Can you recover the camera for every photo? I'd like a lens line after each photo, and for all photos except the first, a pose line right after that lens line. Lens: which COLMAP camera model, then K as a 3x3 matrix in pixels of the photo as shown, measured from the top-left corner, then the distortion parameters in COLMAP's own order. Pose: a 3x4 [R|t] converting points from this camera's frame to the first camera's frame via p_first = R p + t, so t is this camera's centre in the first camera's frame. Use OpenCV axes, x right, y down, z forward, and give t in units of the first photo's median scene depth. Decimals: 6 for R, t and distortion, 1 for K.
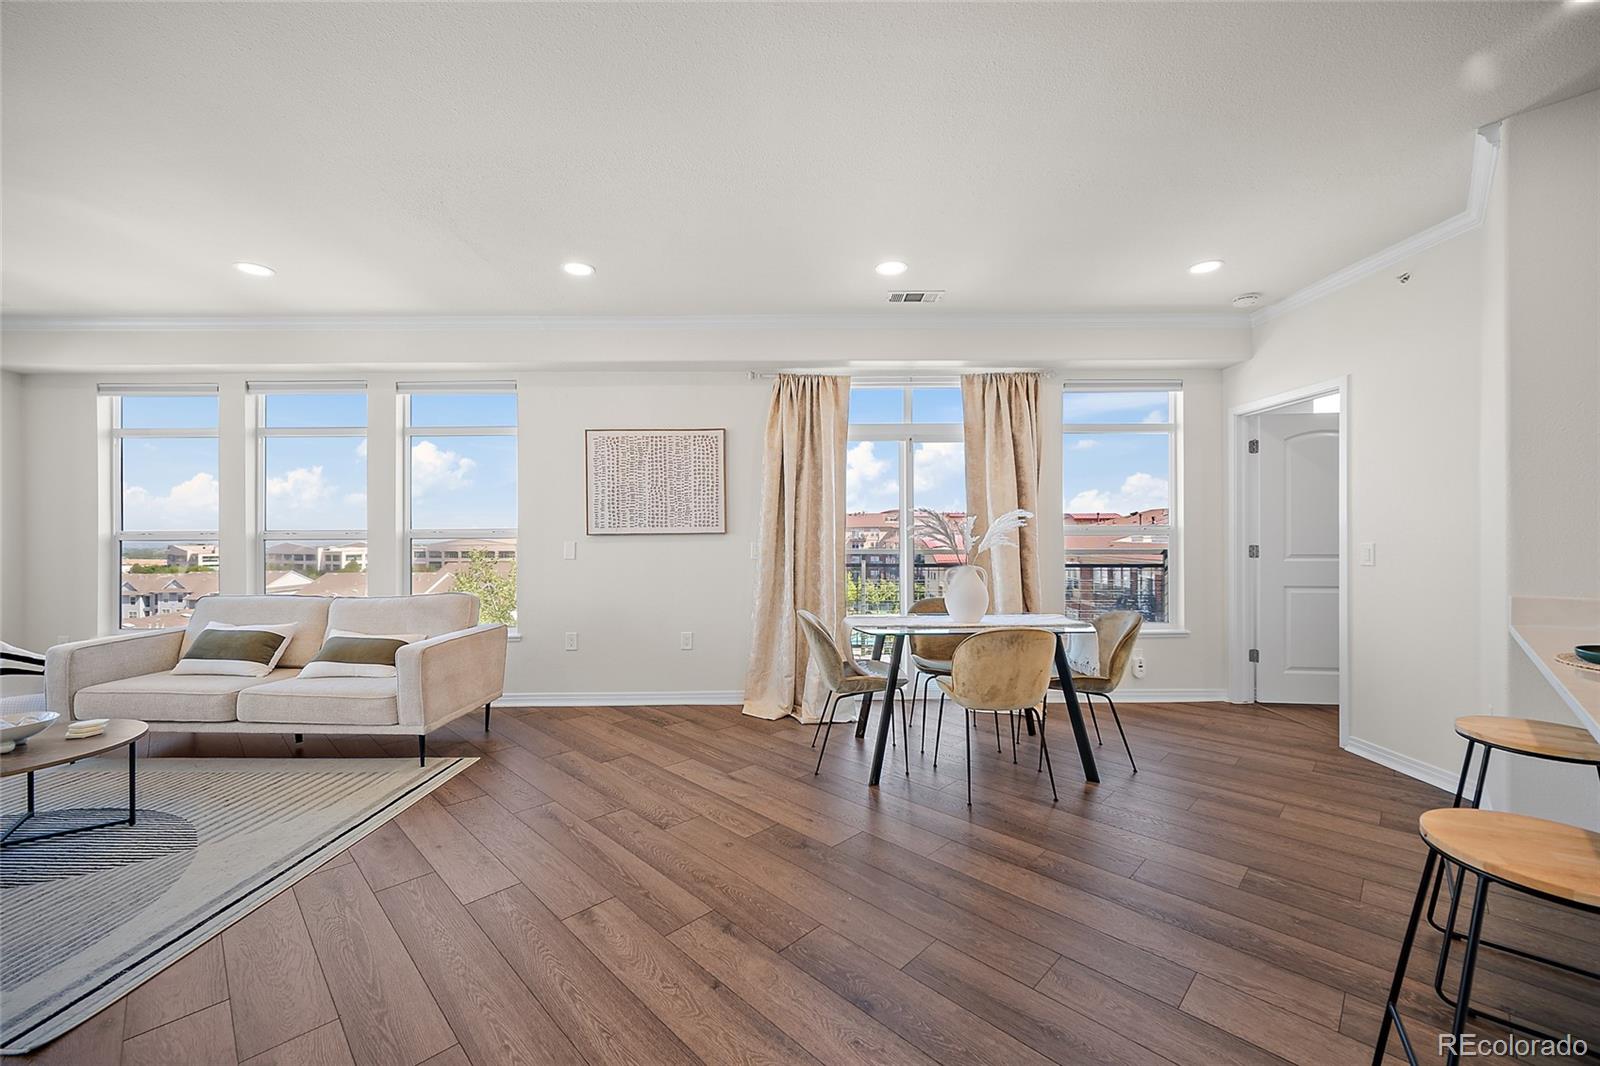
lens RADIAL K [[633.1, 0, 804.0], [0, 633.1, 529.5], [0, 0, 1]] dist [-0.001054, 0.000245]
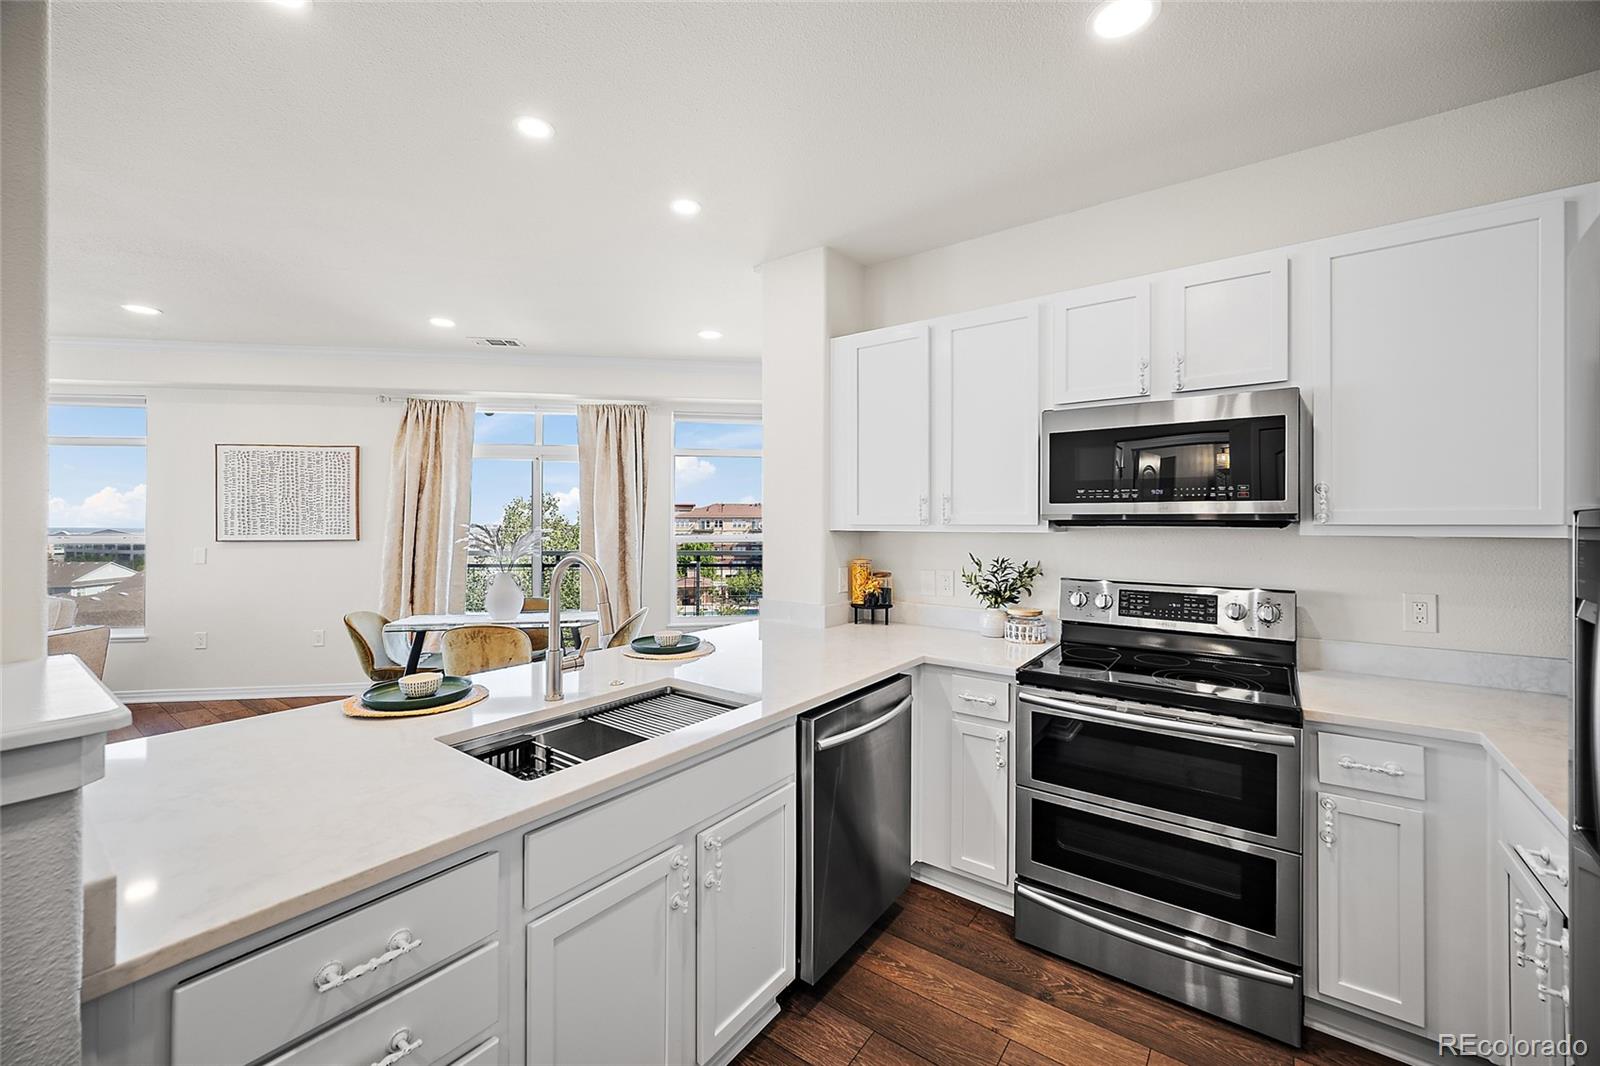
lens RADIAL K [[630.1, 0, 803.1], [0, 630.1, 519.7], [0, 0, 1]] dist [-0.003369, -0.000266]
pose [[0.989610, 0.008714, 0.143513, 0.494606], [-0.008757, 0.999962, -0.000334, -0.036880], [-0.143510, -0.000926, 0.989648, -0.203130]]
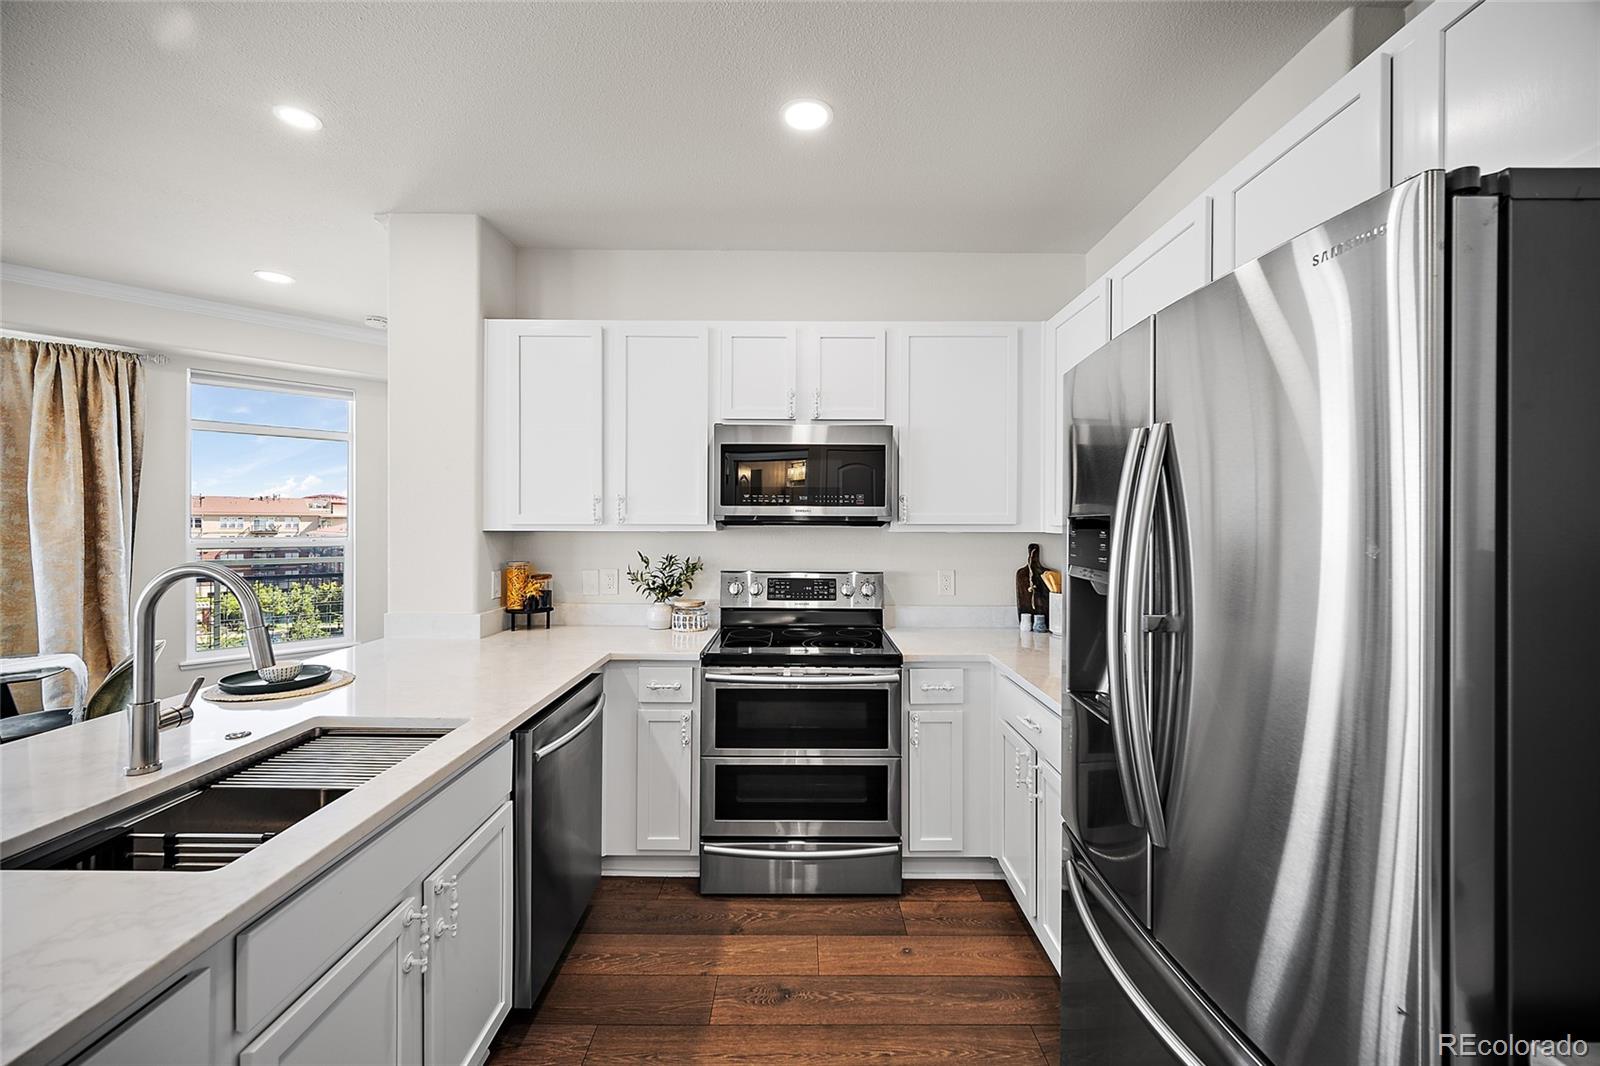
lens RADIAL K [[630.5, 0, 799.3], [0, 630.5, 524.0], [0, 0, 1]] dist [-0.000030, -0.000053]
pose [[0.712263, 0.007110, 0.701877, 0.410074], [-0.010857, 0.999941, 0.000888, -0.036337], [-0.701829, -0.008253, 0.712298, -0.192389]]
